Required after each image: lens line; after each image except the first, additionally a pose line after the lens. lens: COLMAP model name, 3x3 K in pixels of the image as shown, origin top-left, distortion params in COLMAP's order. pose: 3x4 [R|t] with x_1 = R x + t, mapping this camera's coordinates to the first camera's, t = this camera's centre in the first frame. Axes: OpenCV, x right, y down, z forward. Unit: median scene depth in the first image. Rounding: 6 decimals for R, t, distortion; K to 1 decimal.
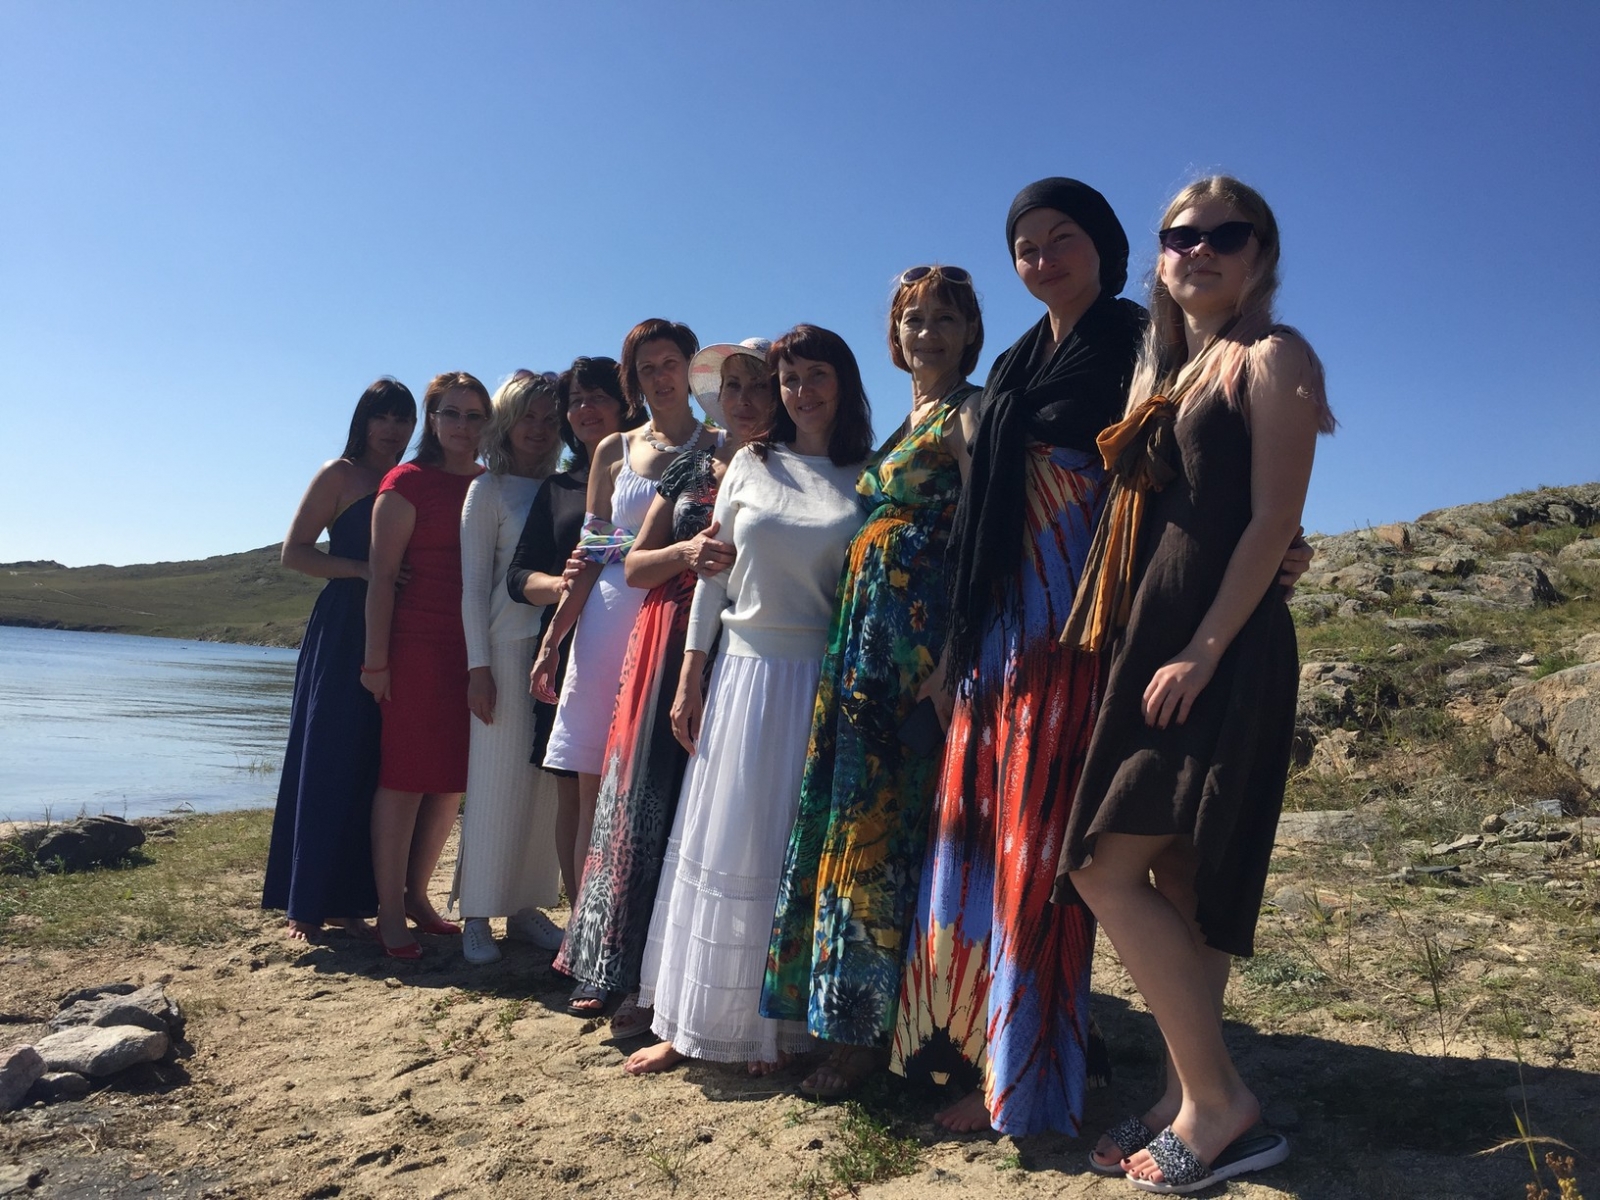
lens RADIAL K [[1283.9, 0, 800.0], [0, 1283.9, 600.0], [0, 0, 1]] dist [0.068387, -0.083310]
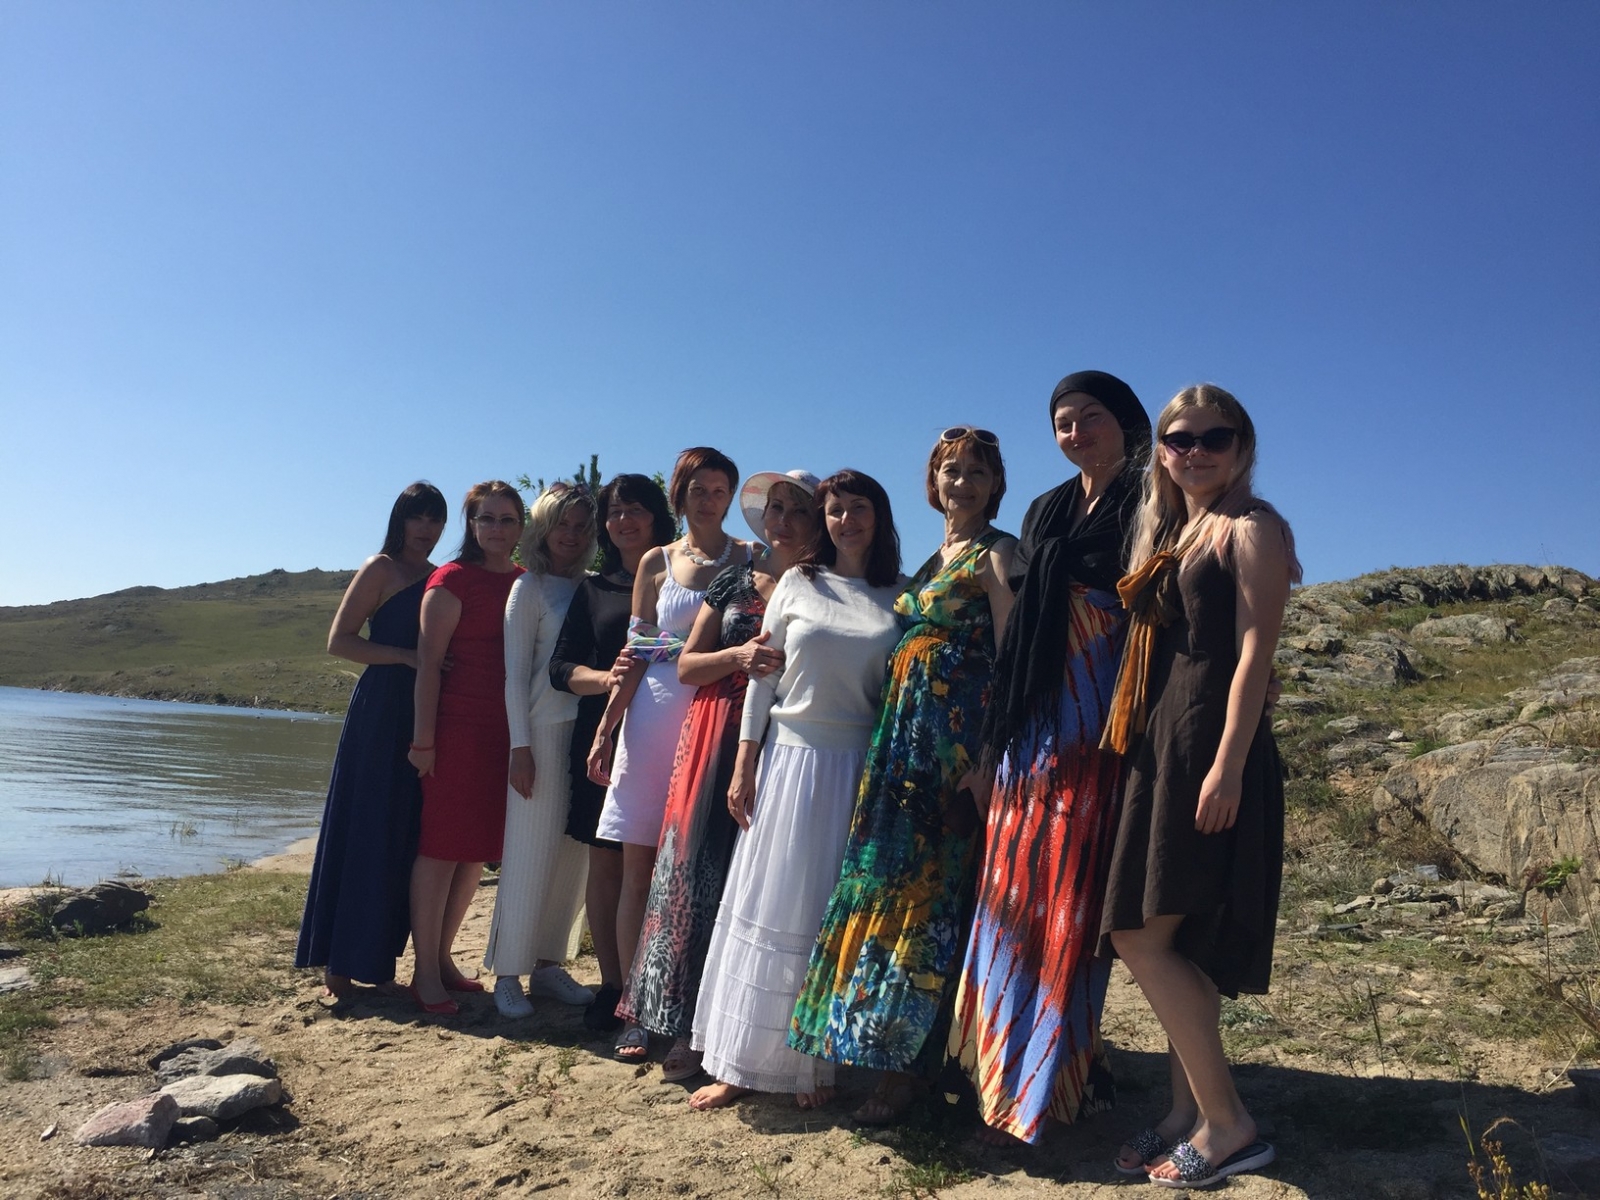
lens RADIAL K [[1255.7, 0, 800.0], [0, 1255.7, 600.0], [0, 0, 1]] dist [0.084681, -0.104434]
pose [[0.996368, 0.016443, 0.083549, -0.117957], [-0.012439, 0.998759, -0.048217, -0.030291], [-0.084239, 0.047002, 0.995336, -0.136233]]
